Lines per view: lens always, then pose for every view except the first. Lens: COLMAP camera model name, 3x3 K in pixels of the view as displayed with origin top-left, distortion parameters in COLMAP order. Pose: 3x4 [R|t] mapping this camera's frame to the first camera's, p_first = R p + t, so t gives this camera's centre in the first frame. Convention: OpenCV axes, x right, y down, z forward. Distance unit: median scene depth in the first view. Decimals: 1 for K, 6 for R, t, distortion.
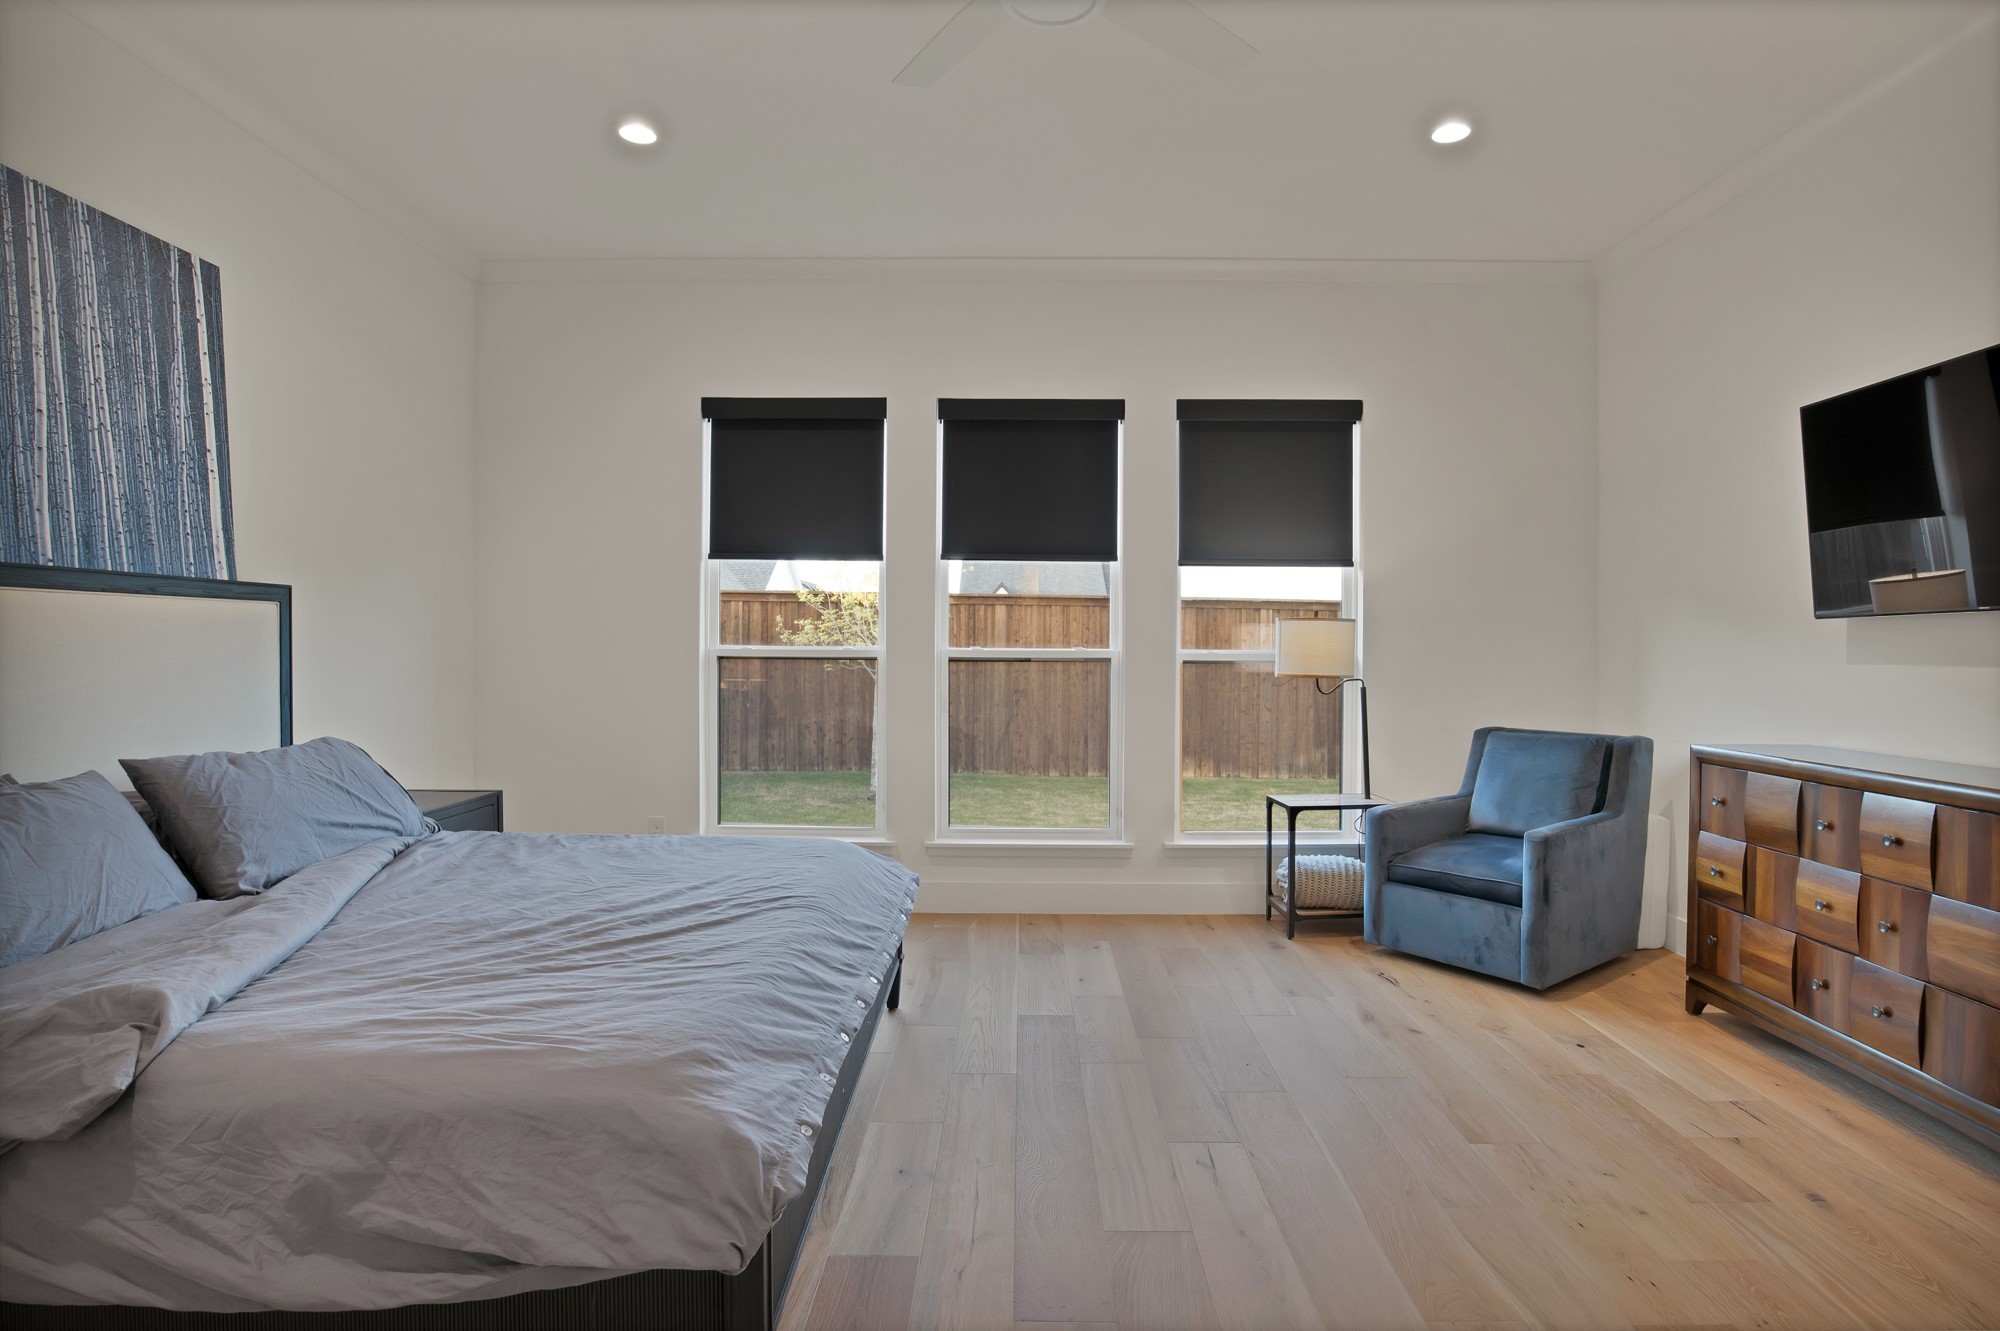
lens RADIAL K [[1038.4, 0, 1000.0], [0, 1038.4, 665.5], [0, 0, 1]] dist [-0.009967, -0.000259]
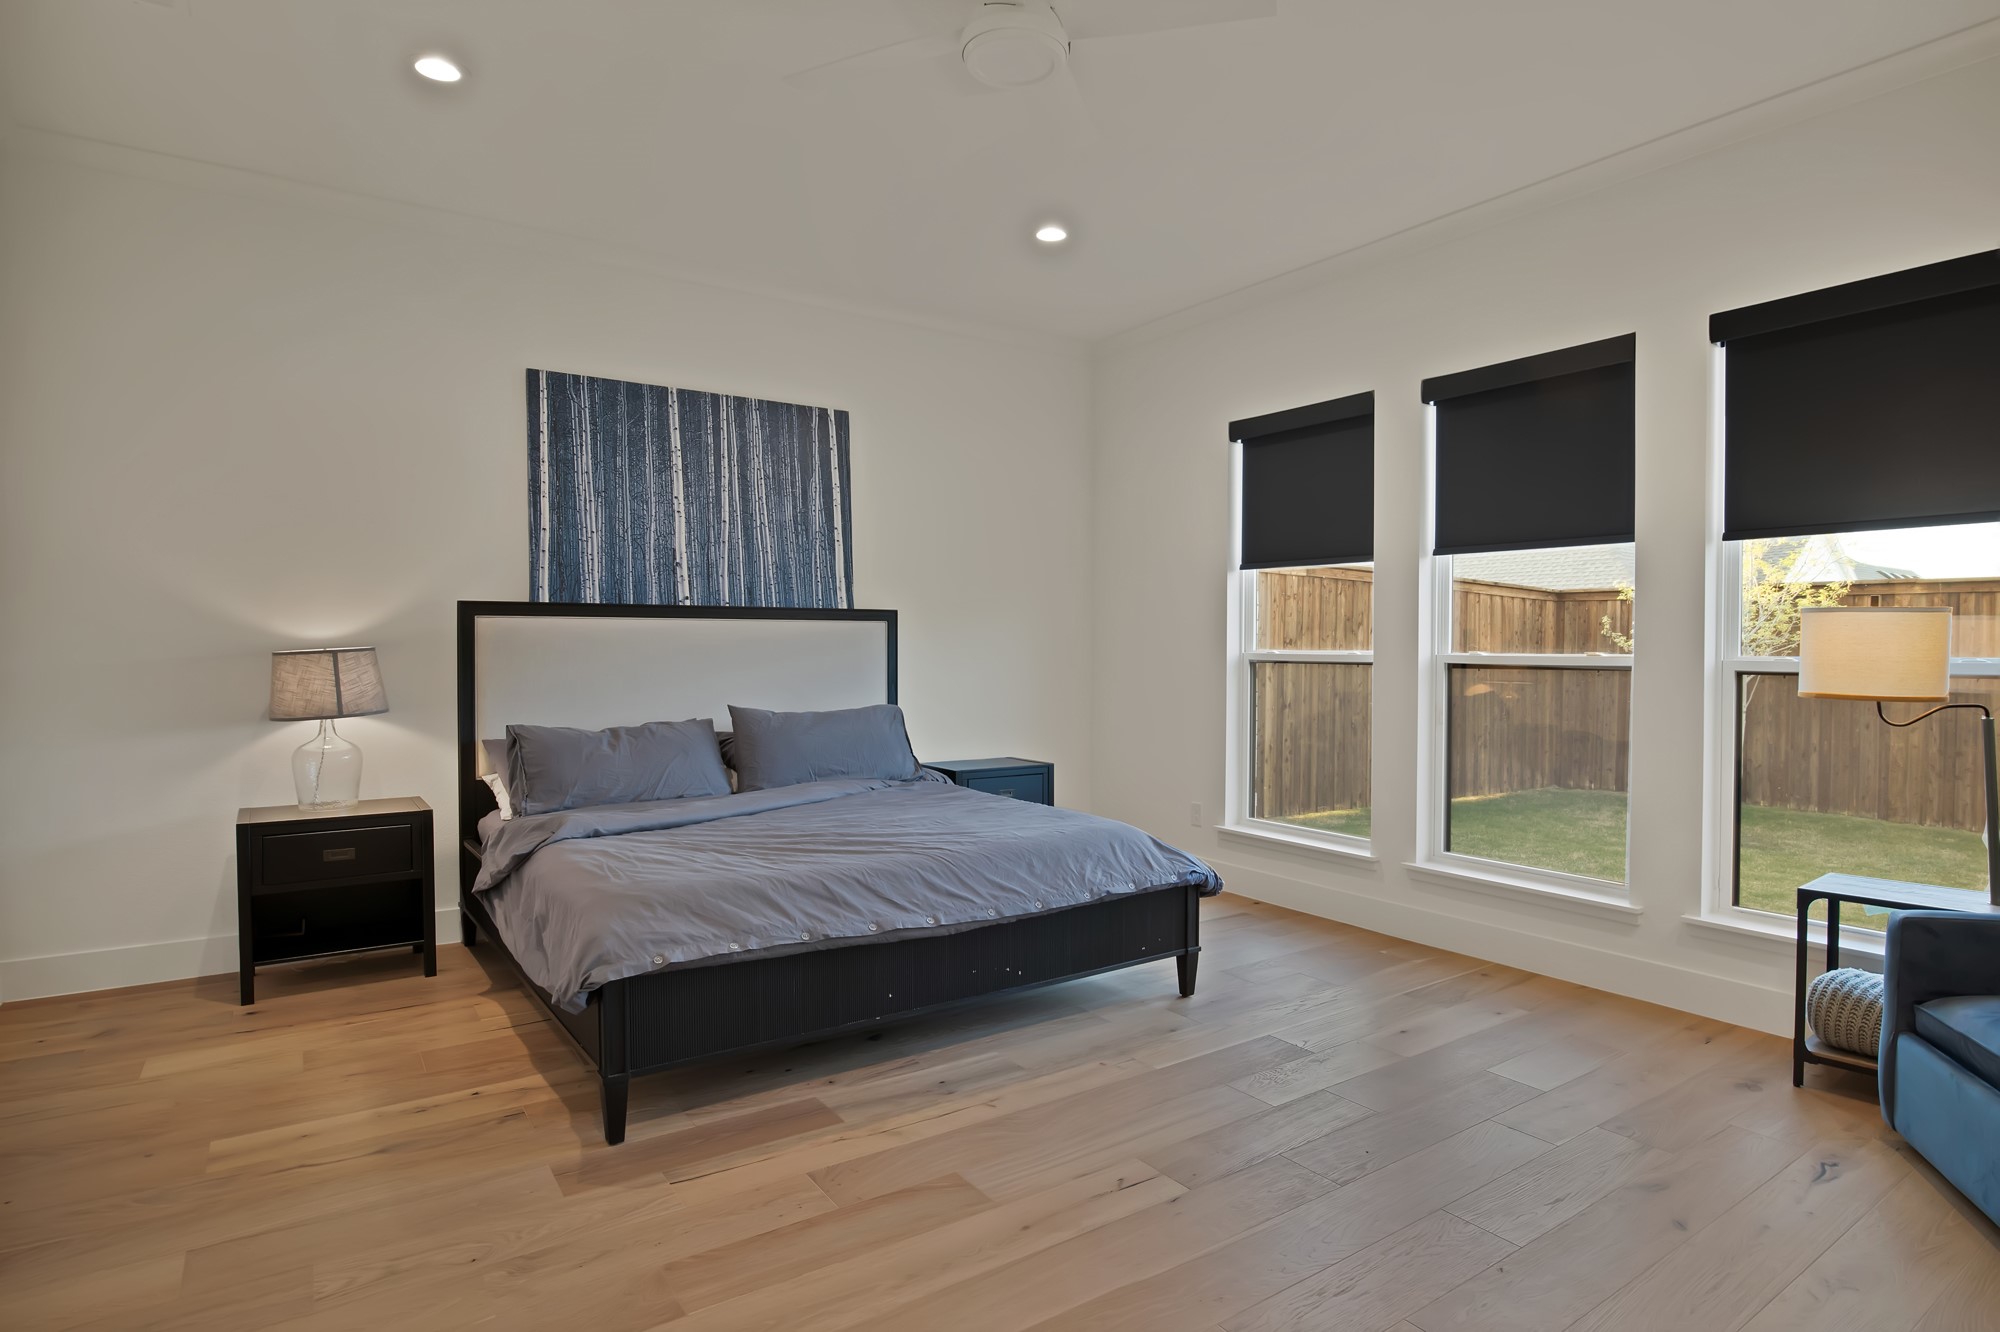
lens RADIAL K [[1058.9, 0, 1008.1], [0, 1058.9, 657.1], [0, 0, 1]] dist [-0.031645, 0.002111]
pose [[0.596541, 0.004597, -0.802570, 0.734469], [-0.014943, 0.999874, -0.005380, -0.003969], [0.802444, 0.015202, 0.596534, 0.246369]]
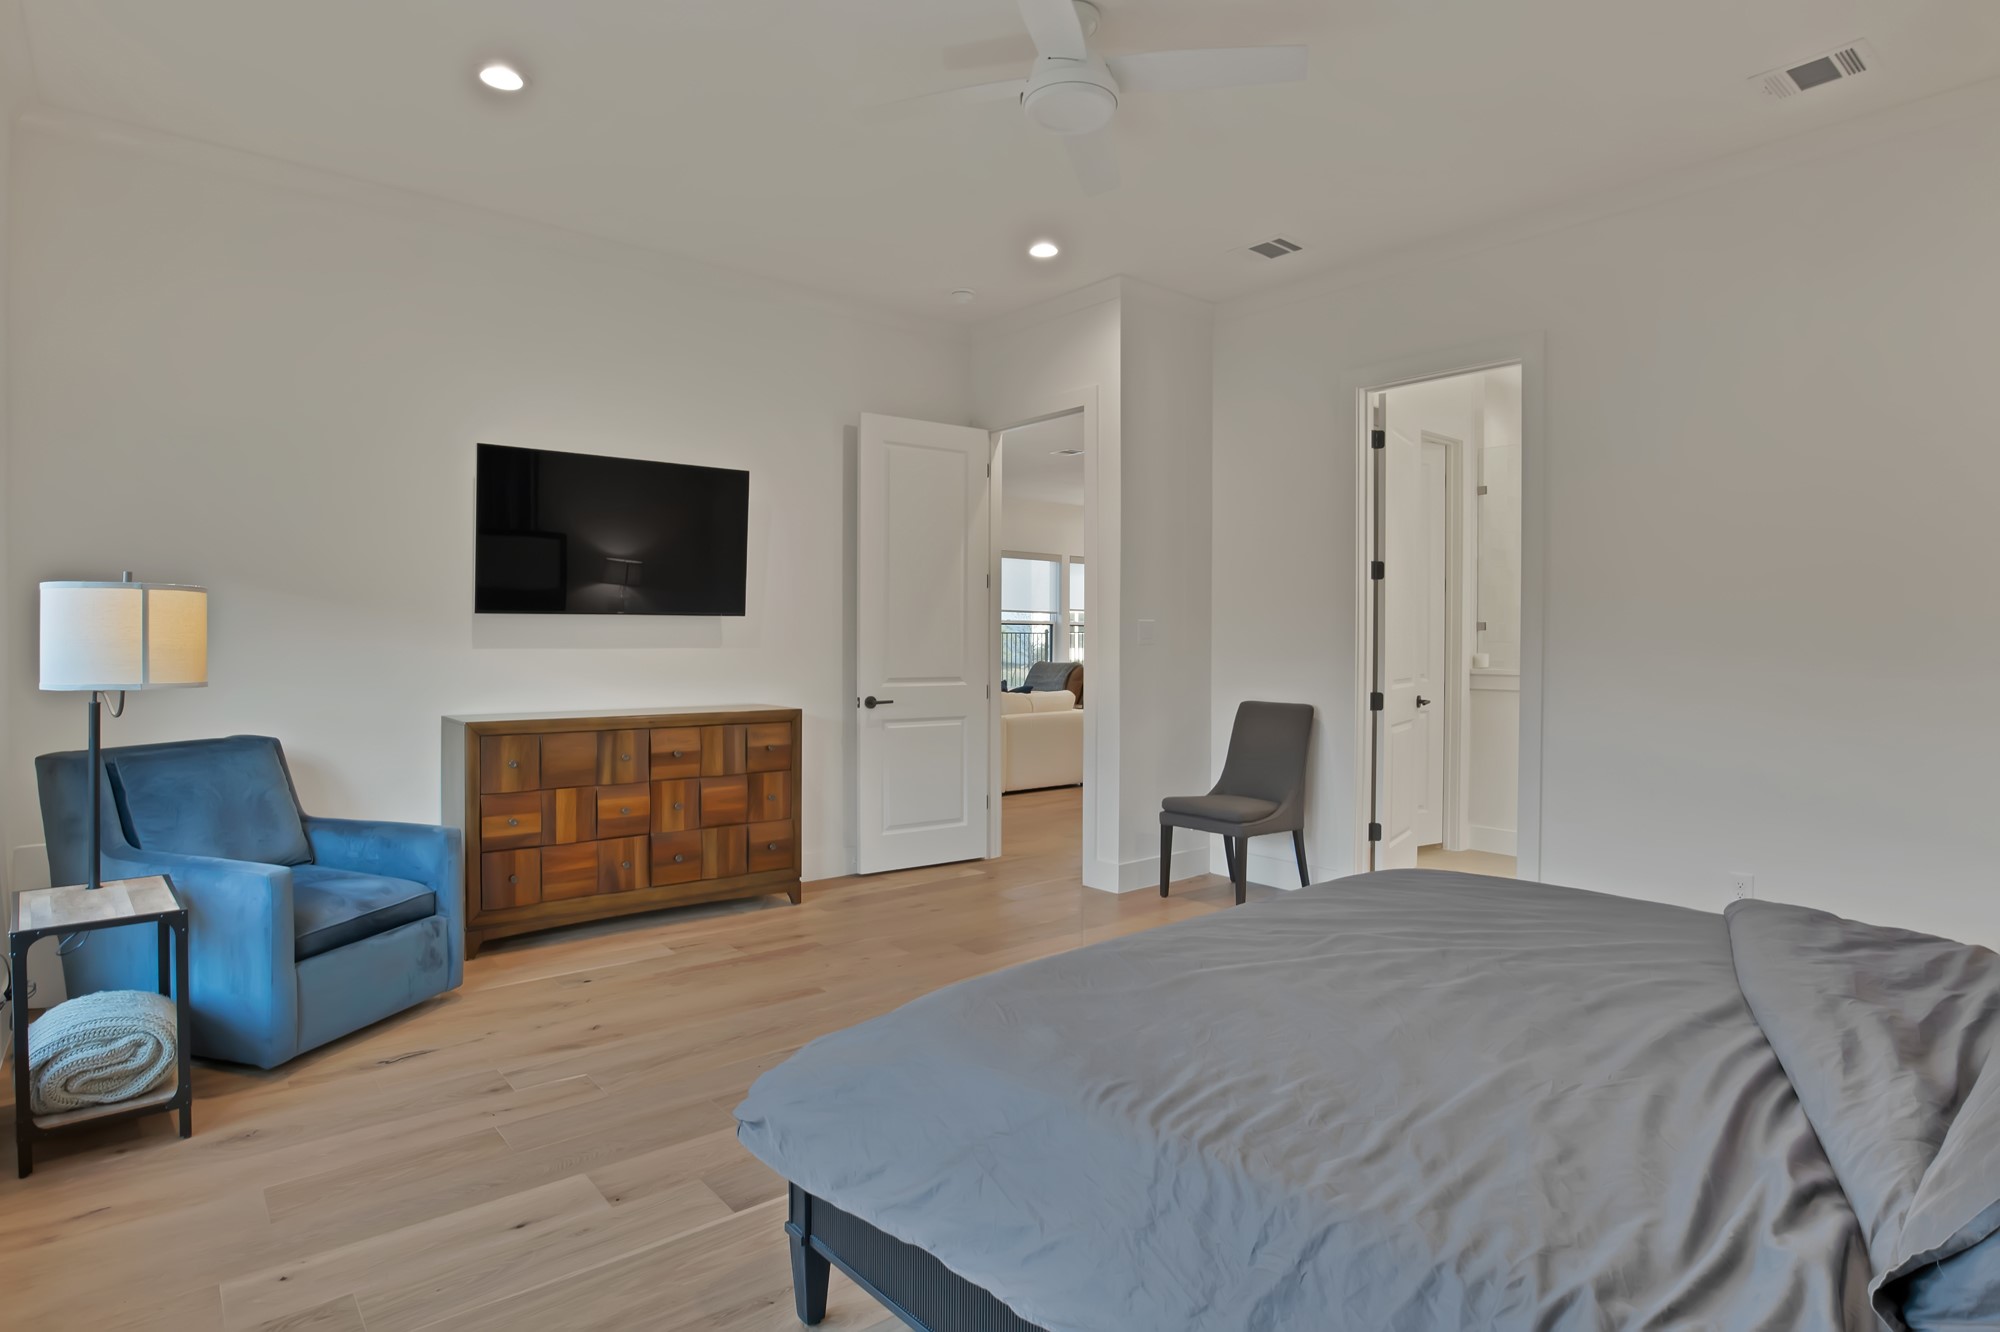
lens RADIAL K [[1058.9, 0, 1008.1], [0, 1058.9, 657.1], [0, 0, 1]] dist [-0.031645, 0.002111]
pose [[-0.674556, -0.010178, 0.738154, -0.633969], [0.007895, 0.999748, 0.021000, -0.014877], [-0.738182, 0.019993, -0.674306, 1.477006]]
